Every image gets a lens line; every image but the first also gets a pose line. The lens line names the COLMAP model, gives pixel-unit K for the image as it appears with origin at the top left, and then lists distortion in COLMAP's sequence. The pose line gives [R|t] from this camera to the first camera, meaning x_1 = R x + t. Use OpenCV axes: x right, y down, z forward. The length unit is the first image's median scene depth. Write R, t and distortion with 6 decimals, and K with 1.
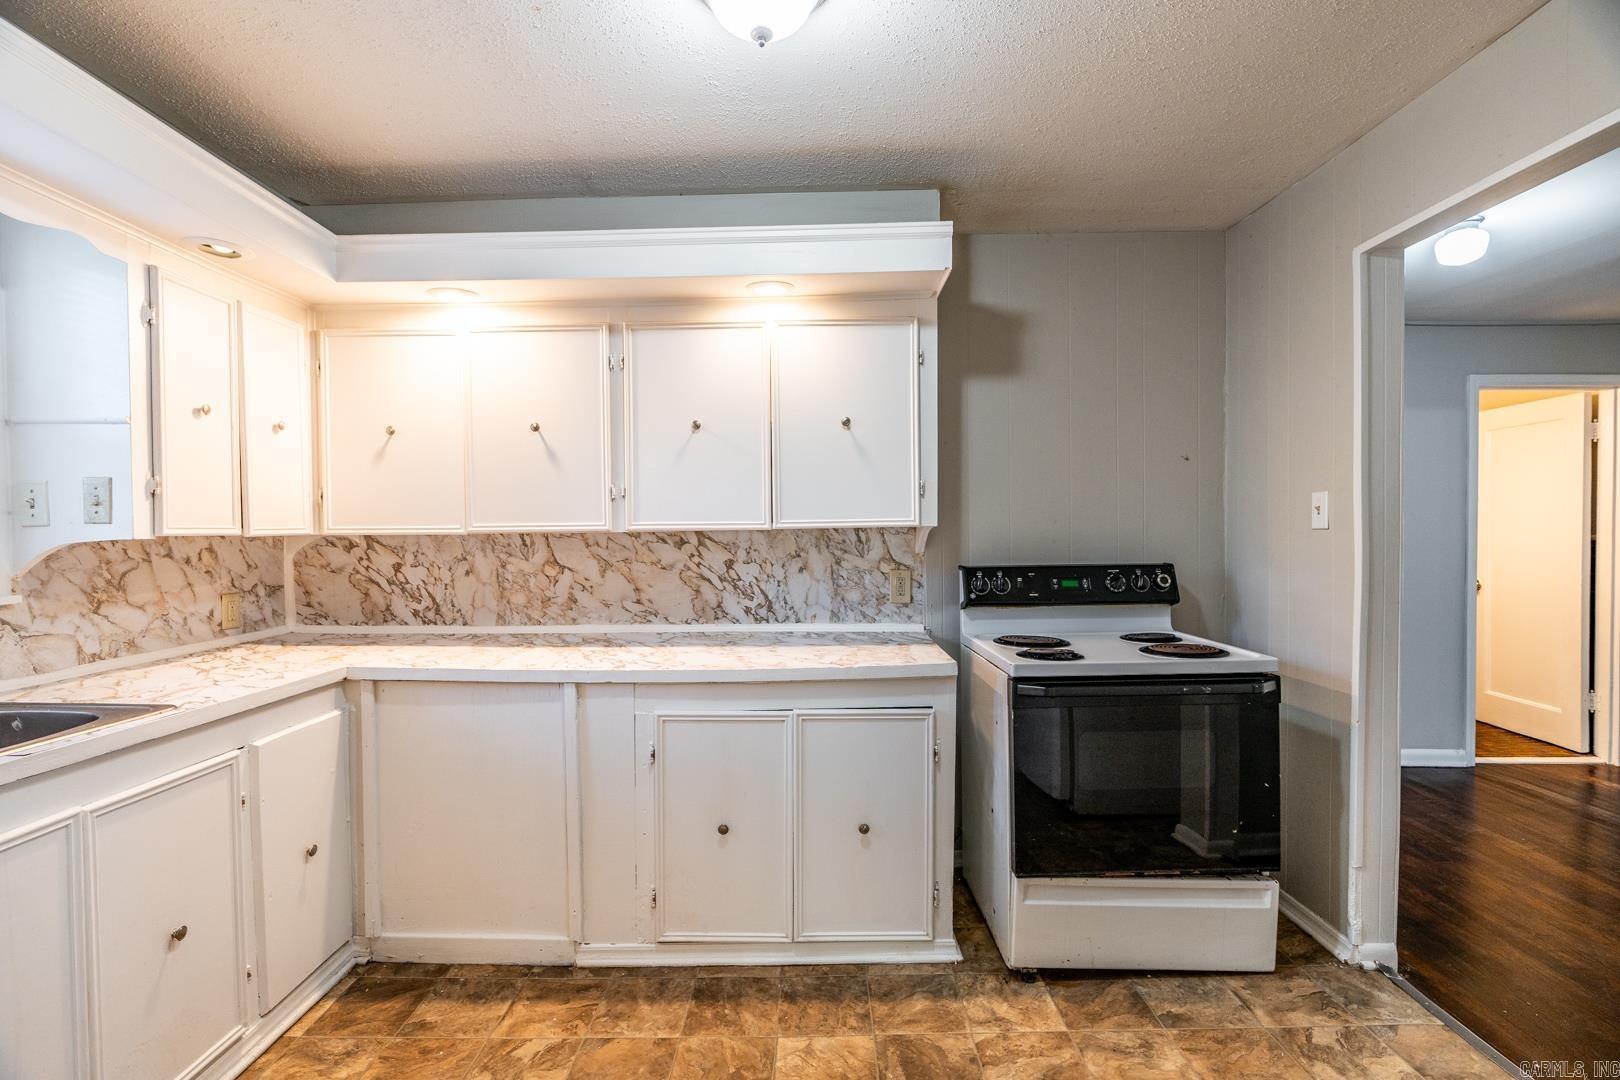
lens RADIAL K [[711.1, 0, 789.8], [0, 711.1, 547.2], [0, 0, 1]] dist [-0.000874, -0.000067]
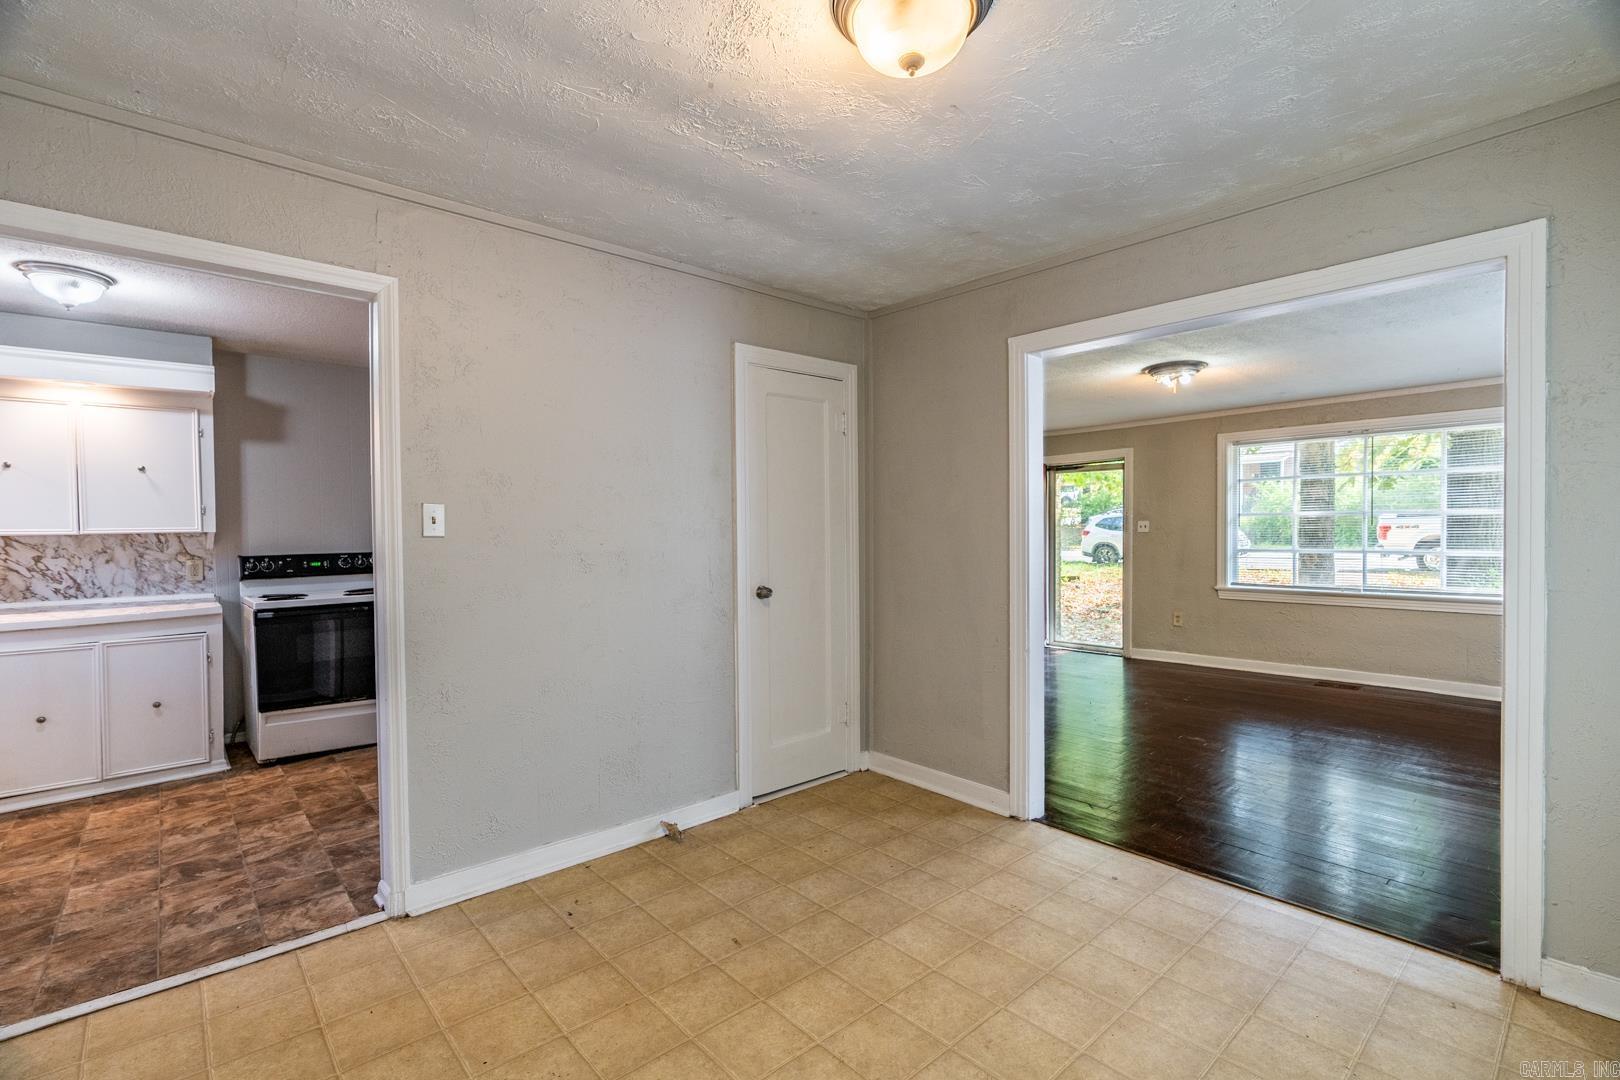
lens RADIAL K [[732.9, 0, 807.6], [0, 732.9, 546.2], [0, 0, 1]] dist [-0.000246, -0.000013]
pose [[0.727403, -0.016259, 0.686018, 0.031815], [0.019558, 0.999804, 0.002958, 0.025195], [-0.685932, 0.011265, 0.727579, -1.182326]]
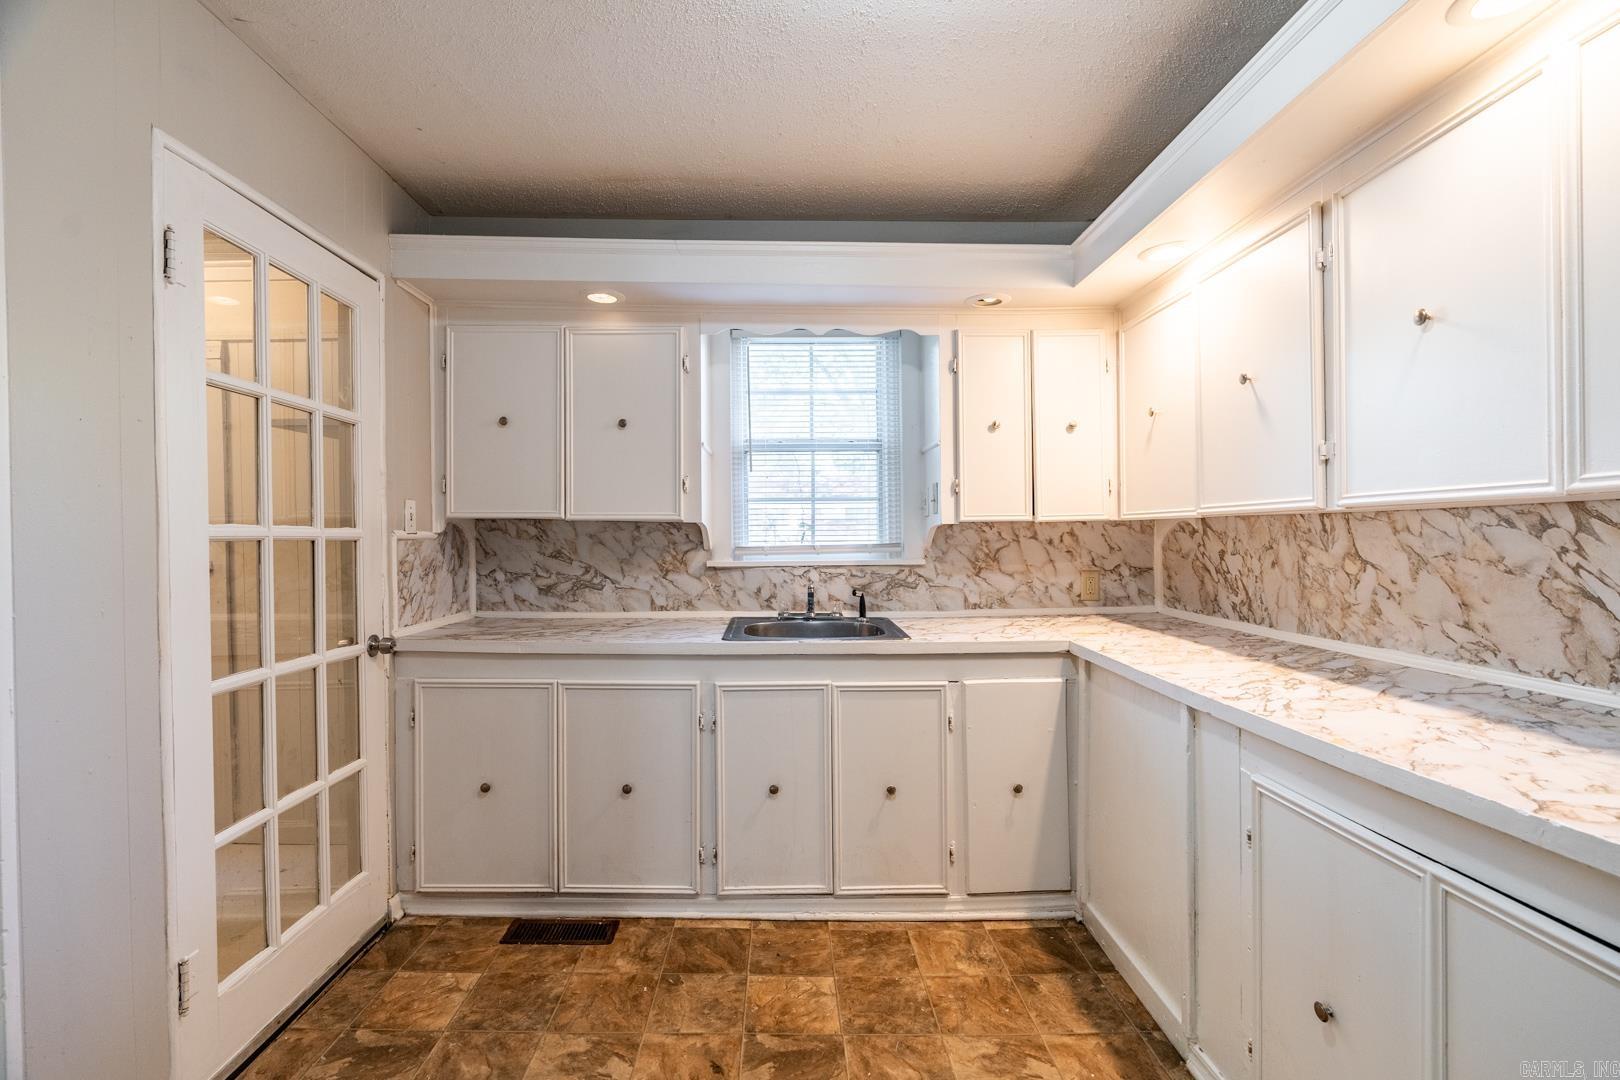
lens RADIAL K [[727.5, 0, 803.8], [0, 727.5, 541.9], [0, 0, 1]] dist [-0.028428, 0.000299]
pose [[0.050378, 0.015178, -0.998615, 0.374152], [-0.012744, 0.999813, 0.014554, 0.005193], [0.998649, 0.011993, 0.050562, 0.439737]]
